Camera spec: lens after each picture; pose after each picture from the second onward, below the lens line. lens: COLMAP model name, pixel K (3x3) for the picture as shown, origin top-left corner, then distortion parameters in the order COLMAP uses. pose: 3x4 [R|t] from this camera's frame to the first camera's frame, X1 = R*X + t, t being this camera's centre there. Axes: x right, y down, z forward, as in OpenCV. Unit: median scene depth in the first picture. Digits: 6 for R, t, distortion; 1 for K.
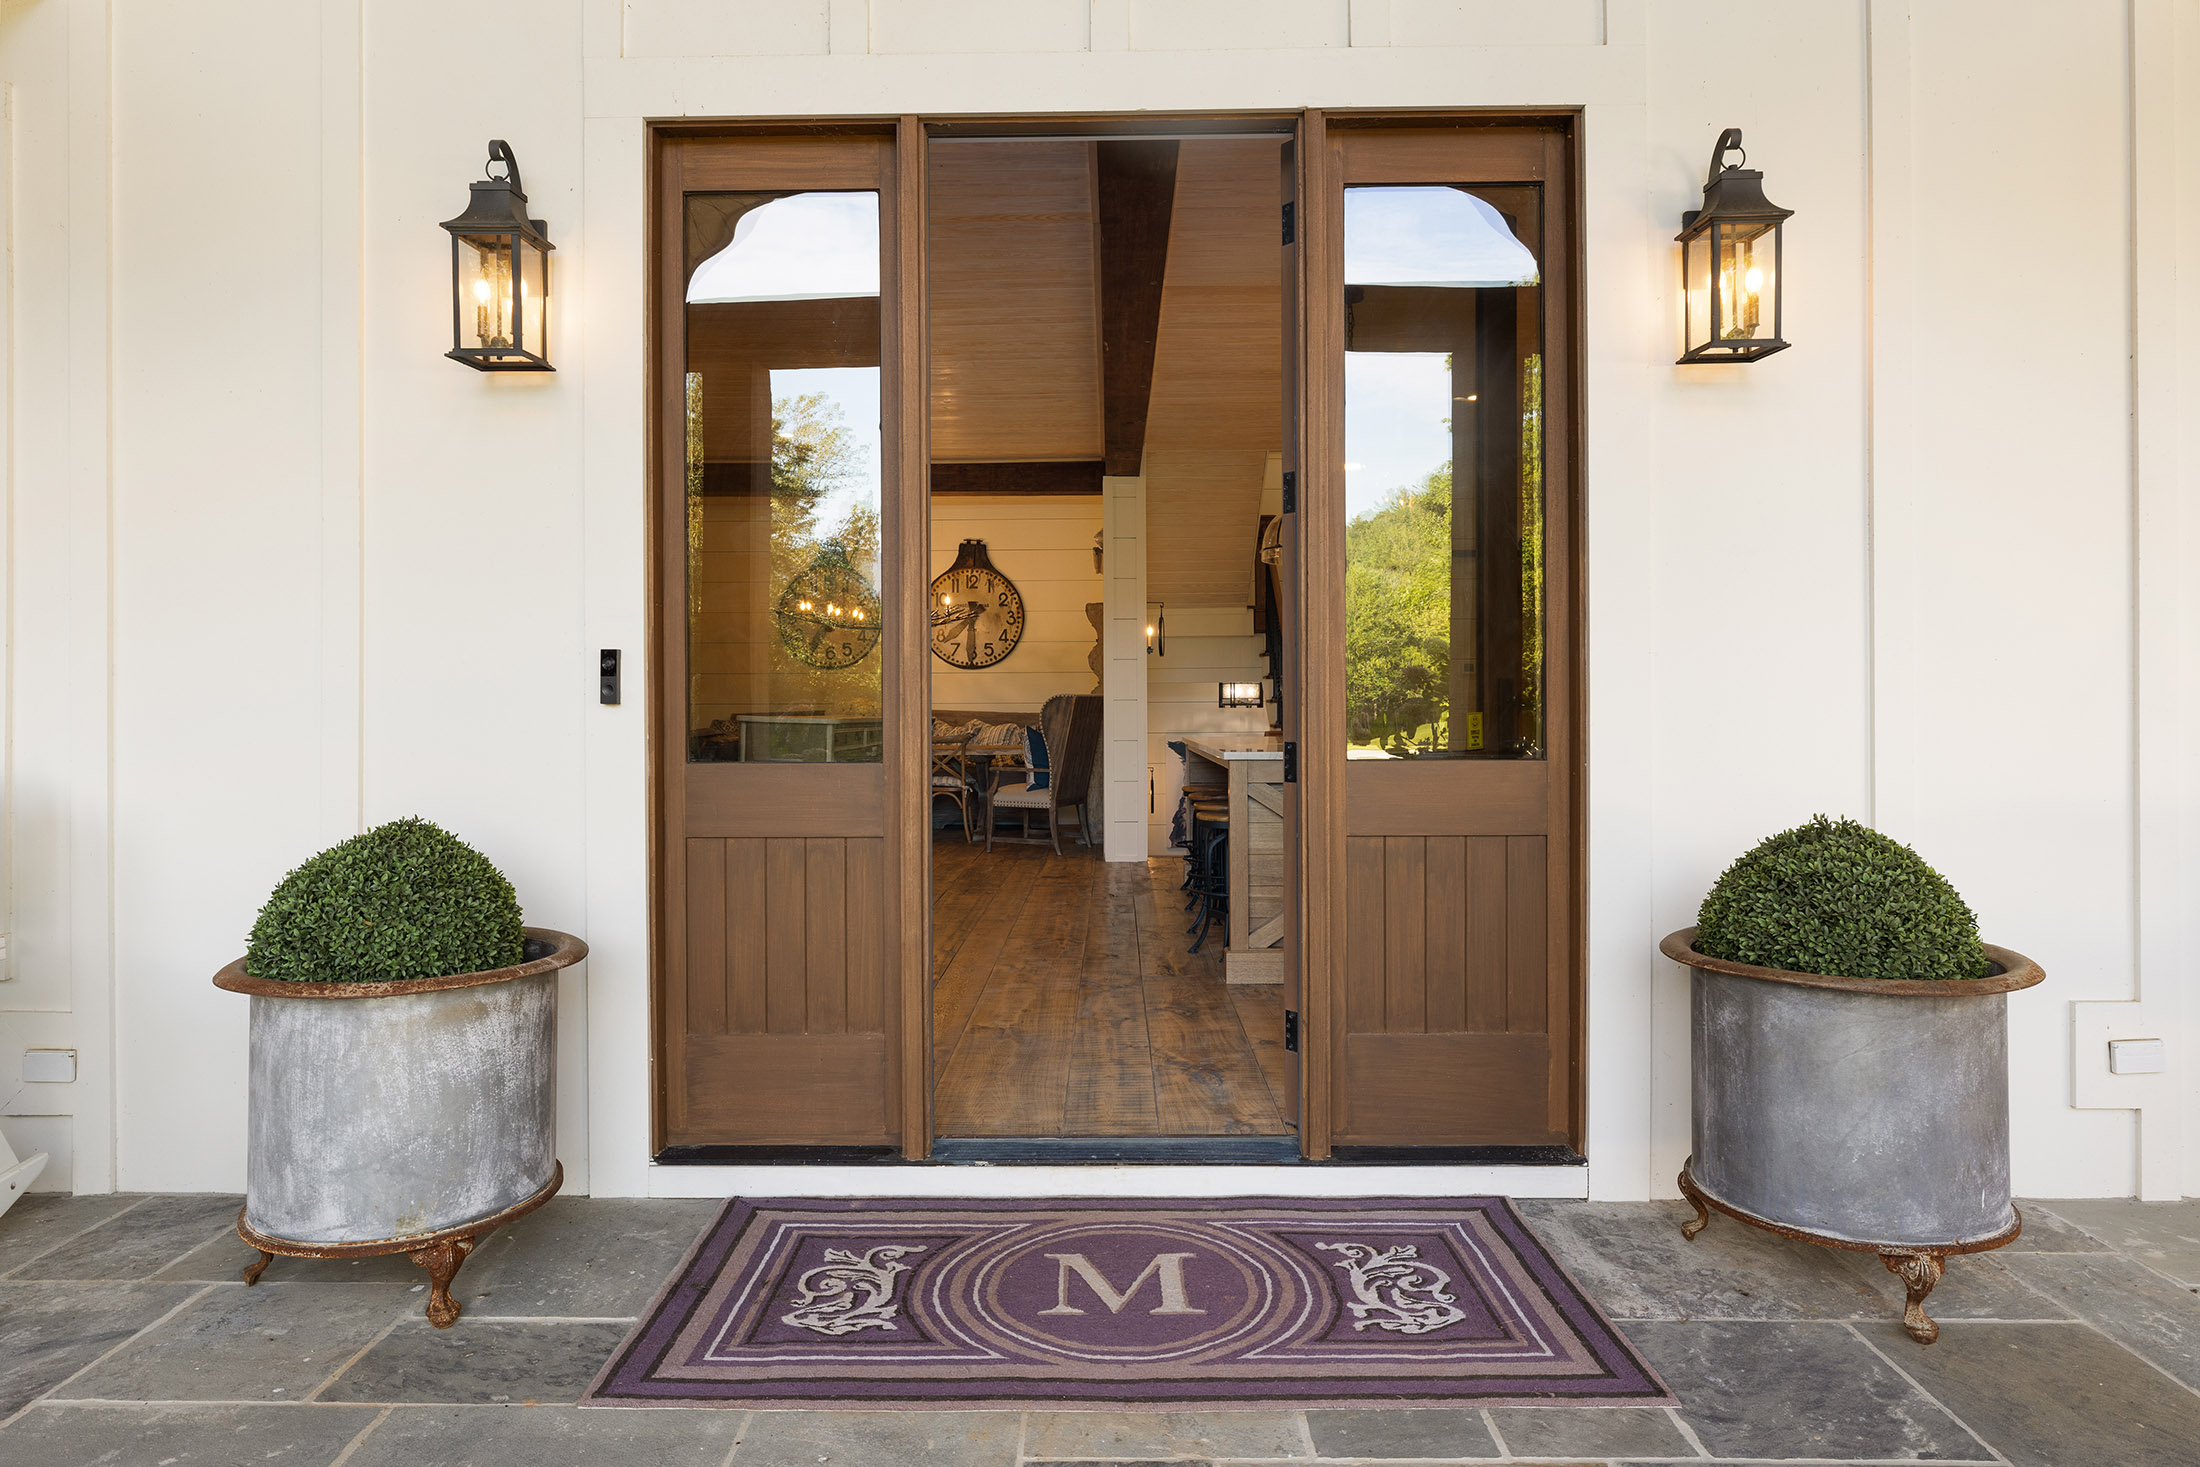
lens RADIAL K [[1301.3, 0, 1091.8], [0, 1301.3, 683.6], [0, 0, 1]] dist [-0.002464, 0.000353]
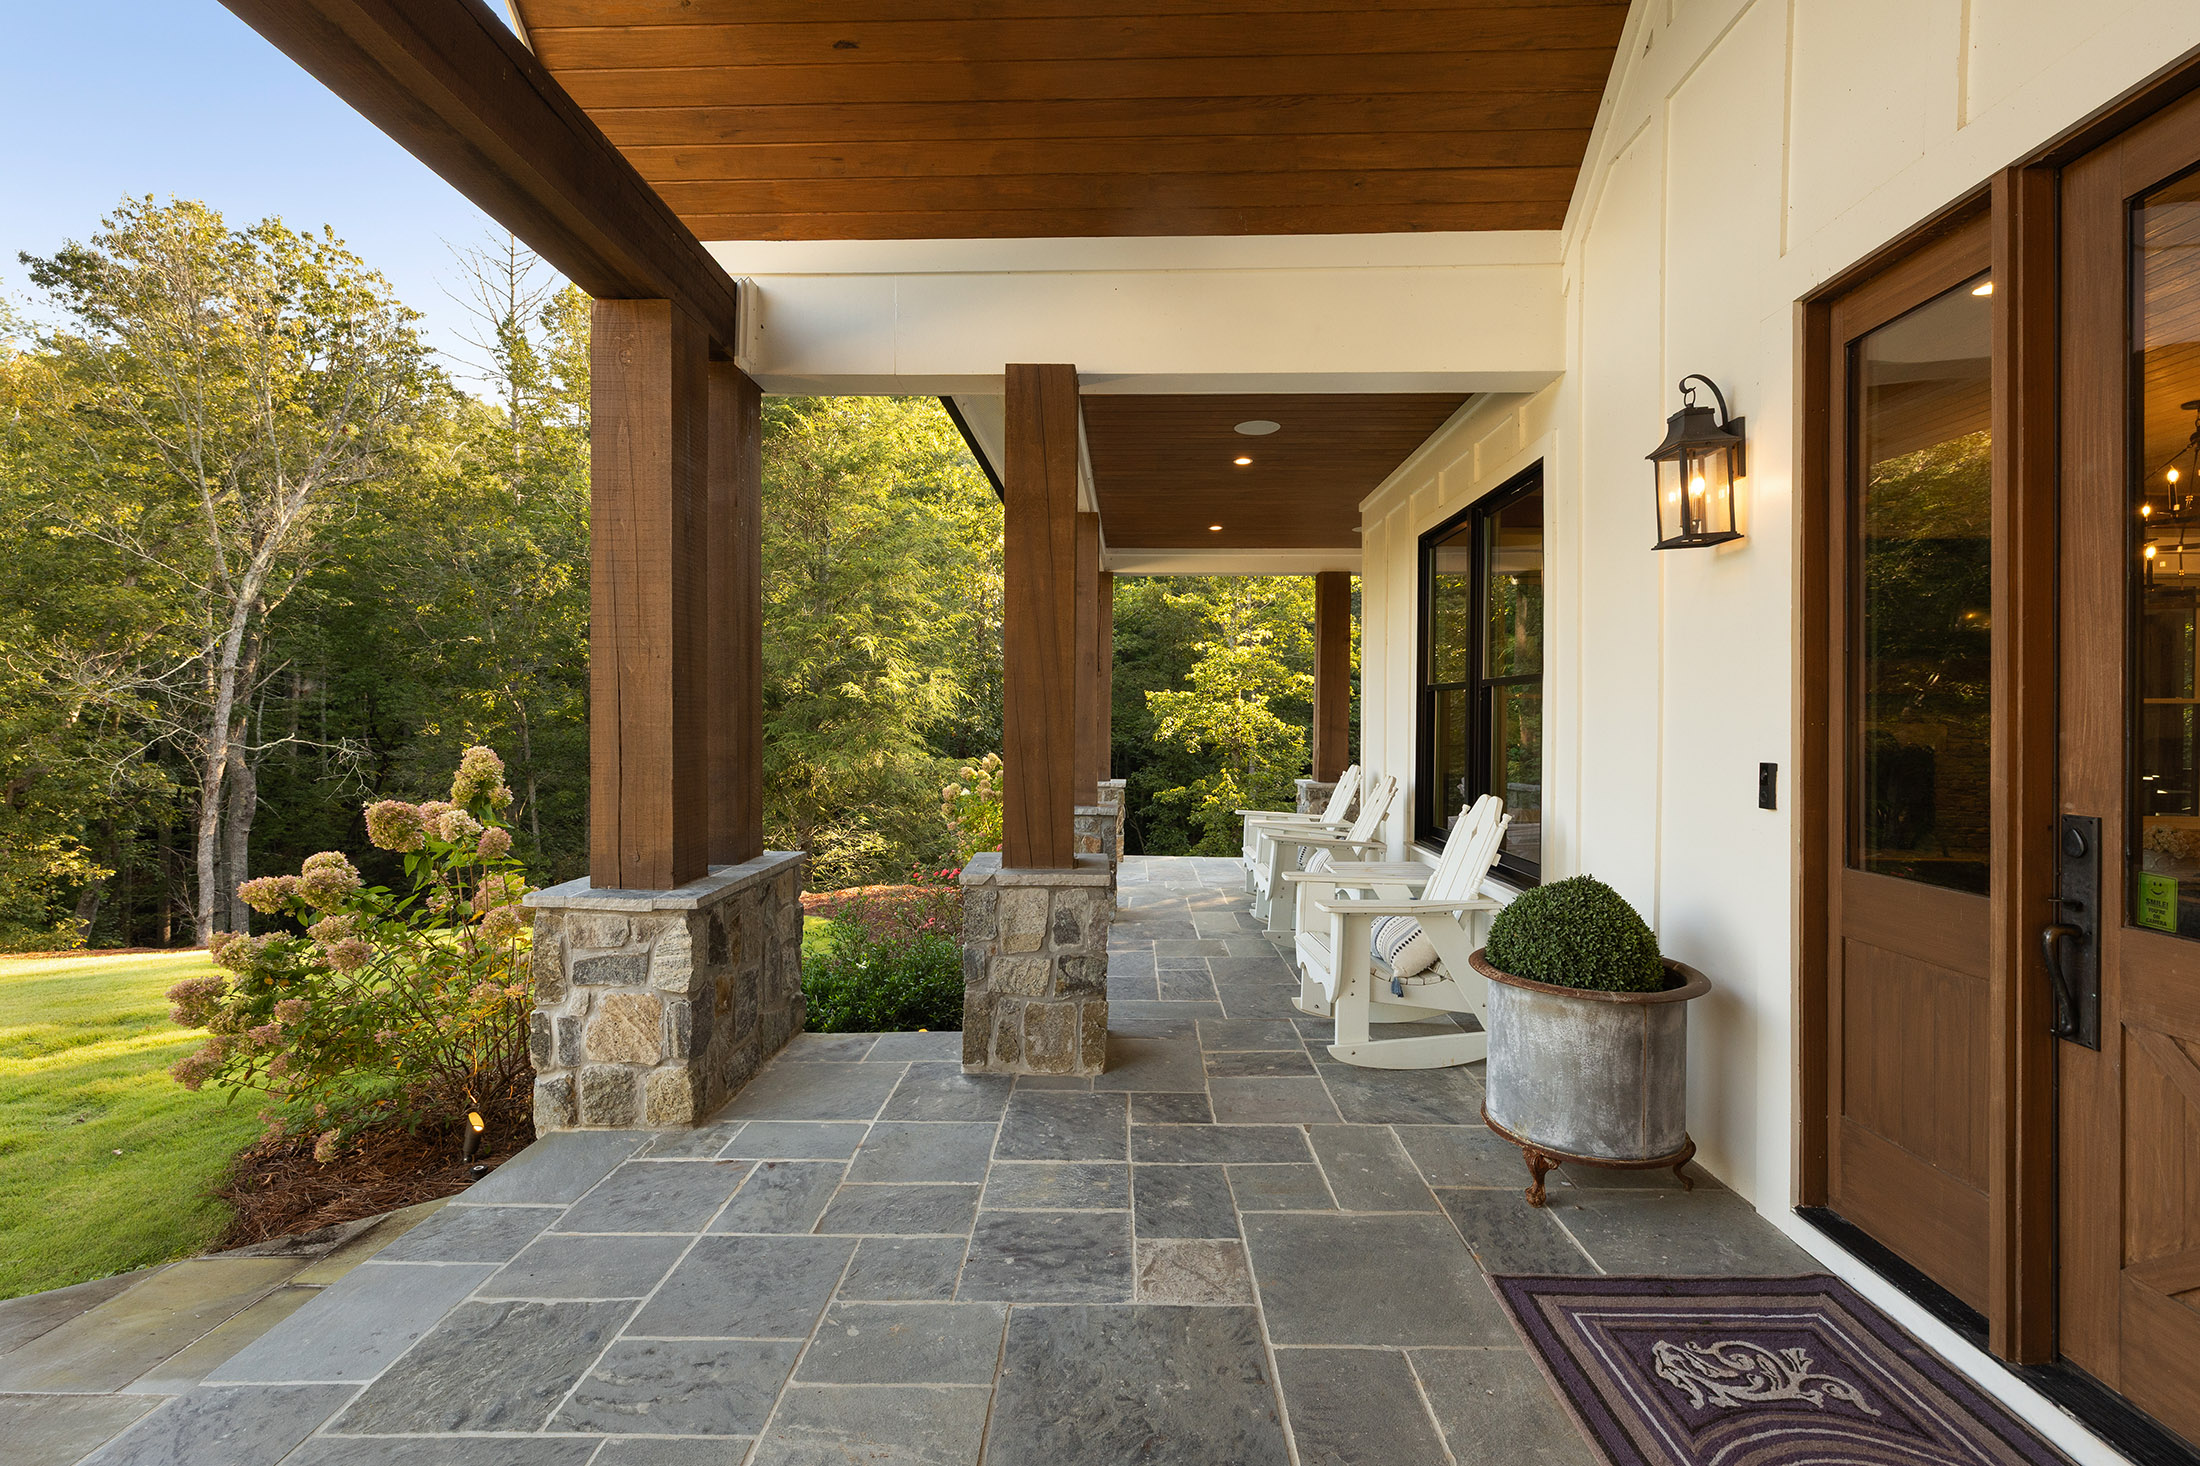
lens RADIAL K [[967.0, 0, 1102.1], [0, 967.0, 724.2], [0, 0, 1]] dist [-0.000157, -0.000010]
pose [[-0.001088, 0.009425, -0.999955, 0.571645], [0.008616, 0.999919, 0.009415, -0.083425], [0.999962, -0.008606, -0.001169, 0.431679]]
